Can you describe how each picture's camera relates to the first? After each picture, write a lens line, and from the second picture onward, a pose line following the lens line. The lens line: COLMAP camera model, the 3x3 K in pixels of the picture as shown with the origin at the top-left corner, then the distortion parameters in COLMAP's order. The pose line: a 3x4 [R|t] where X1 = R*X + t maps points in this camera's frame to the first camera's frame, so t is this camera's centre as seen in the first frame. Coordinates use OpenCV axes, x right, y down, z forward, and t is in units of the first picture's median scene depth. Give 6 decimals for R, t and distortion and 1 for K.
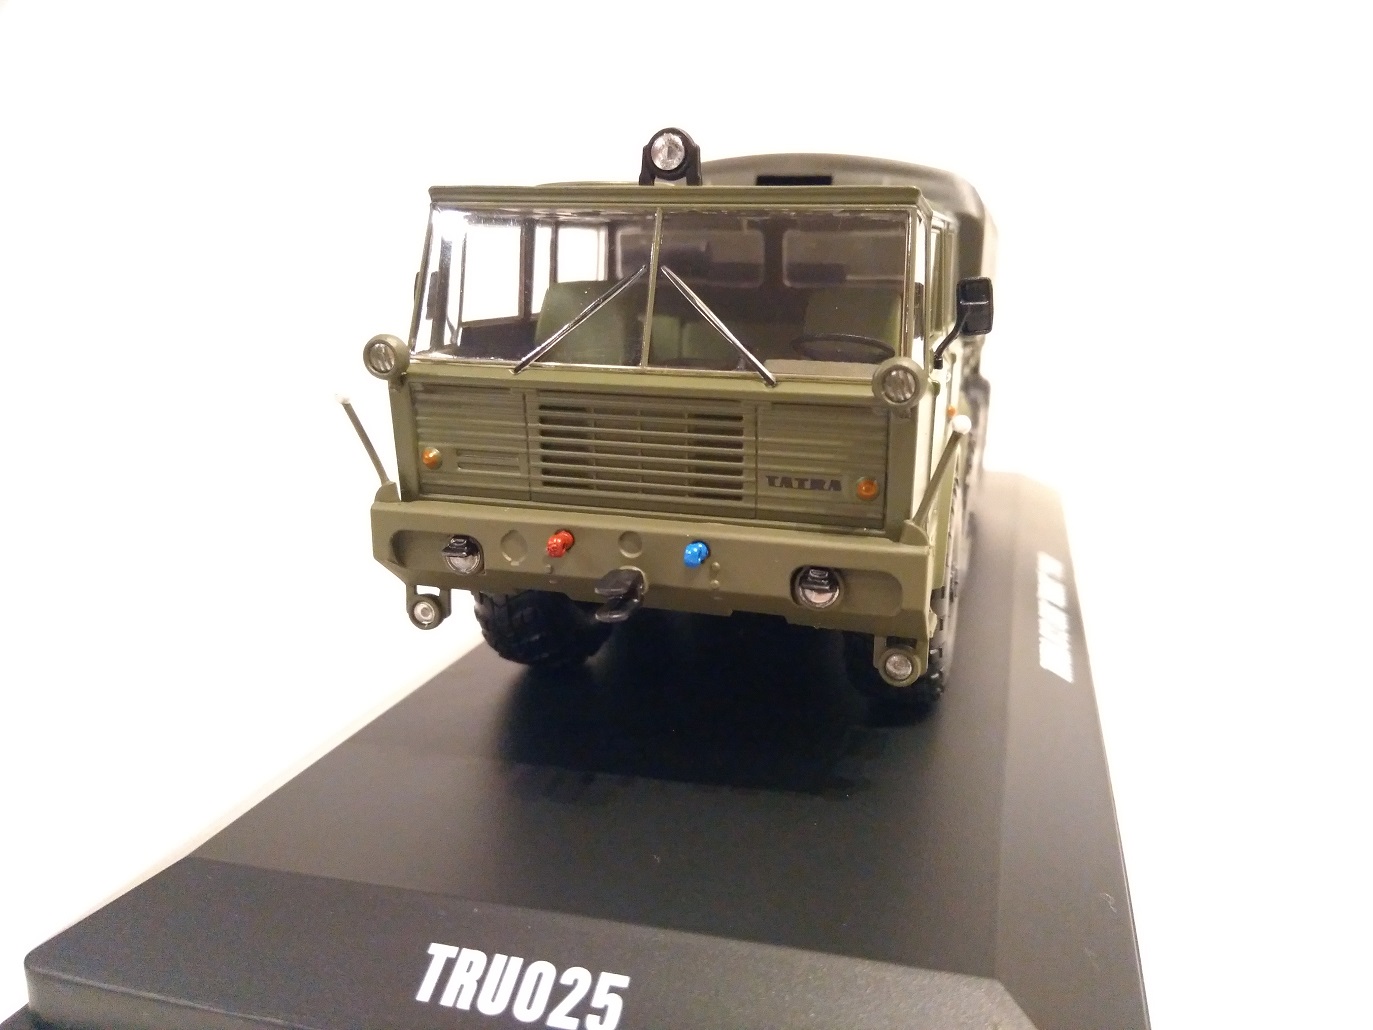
lens RADIAL K [[1159.2, 0, 688.8], [0, 1159.2, 508.3], [0, 0, 1]] dist [0.006584, -0.061566]
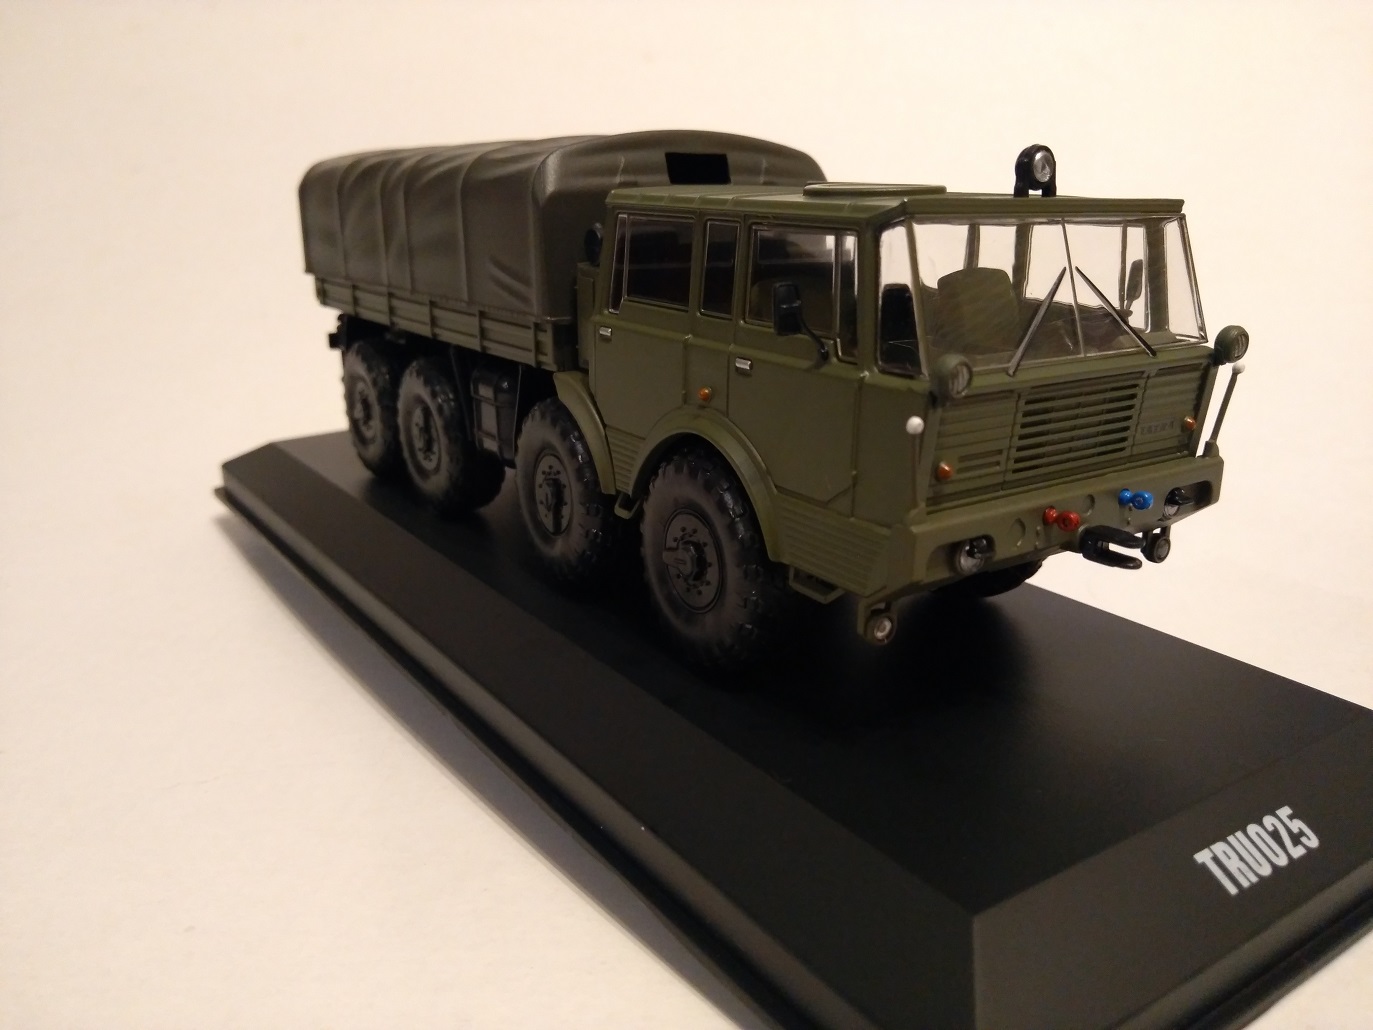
lens RADIAL K [[1158.2, 0, 660.6], [0, 1158.2, 520.4], [0, 0, 1]] dist [-0.007514, -0.010152]
pose [[0.671670, -0.230350, 0.704130, -1.197138], [0.180412, 0.972679, 0.146109, -0.208030], [-0.718548, 0.028896, 0.694876, 0.493647]]
